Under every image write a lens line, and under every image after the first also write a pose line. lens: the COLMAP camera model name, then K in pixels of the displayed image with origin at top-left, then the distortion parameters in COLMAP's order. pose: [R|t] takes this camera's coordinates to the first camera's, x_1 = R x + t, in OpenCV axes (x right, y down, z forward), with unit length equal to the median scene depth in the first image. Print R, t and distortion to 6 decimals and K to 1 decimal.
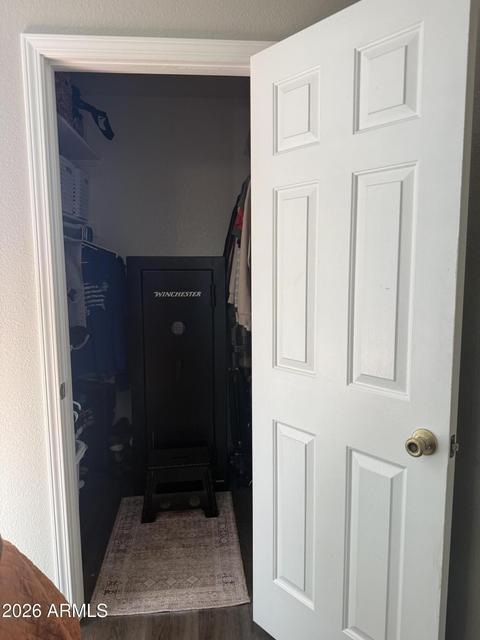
lens RADIAL K [[454.9, 0, 240.0], [0, 454.9, 320.0], [0, 0, 1]] dist [0.082676, -0.110808]
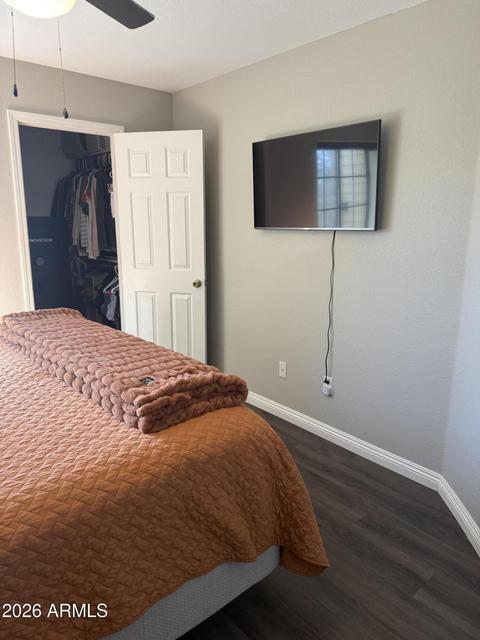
lens RADIAL K [[454.9, 0, 240.0], [0, 454.9, 320.0], [0, 0, 1]] dist [0.082676, -0.110808]
pose [[0.815094, -0.115022, 0.567795, -1.067063], [0.060151, 0.991598, 0.114525, 0.162526], [-0.576197, -0.059195, 0.815164, -1.580680]]
